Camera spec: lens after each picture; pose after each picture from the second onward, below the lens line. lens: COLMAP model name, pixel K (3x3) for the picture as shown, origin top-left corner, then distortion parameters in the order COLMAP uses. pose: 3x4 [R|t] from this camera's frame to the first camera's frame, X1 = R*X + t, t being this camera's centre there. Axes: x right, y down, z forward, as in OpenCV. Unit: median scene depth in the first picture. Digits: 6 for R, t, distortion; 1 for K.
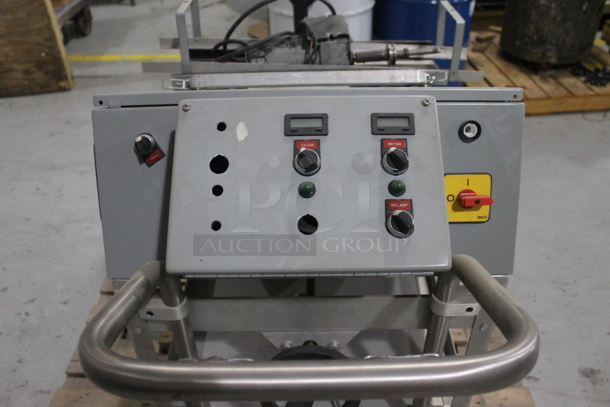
lens RADIAL K [[515.2, 0, 305.7], [0, 515.2, 200.6], [0, 0, 1]] dist [-0.133328, 0.108741]
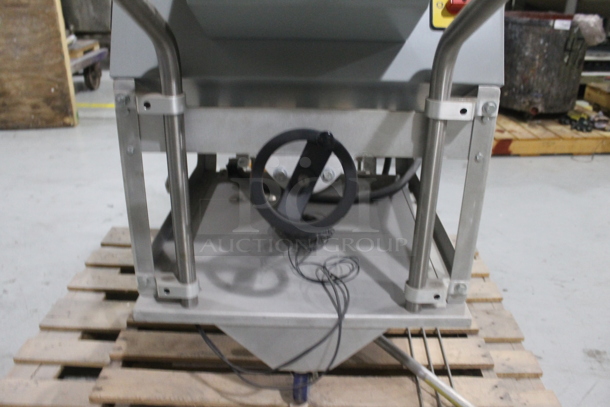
lens RADIAL K [[515.2, 0, 305.7], [0, 515.2, 187.6], [0, 0, 1]] dist [-0.133328, 0.108741]
pose [[0.999348, 0.035129, 0.008334, 0.001214], [-0.032702, 0.978546, -0.203417, 0.115834], [-0.015301, 0.203012, 0.979057, 0.008935]]
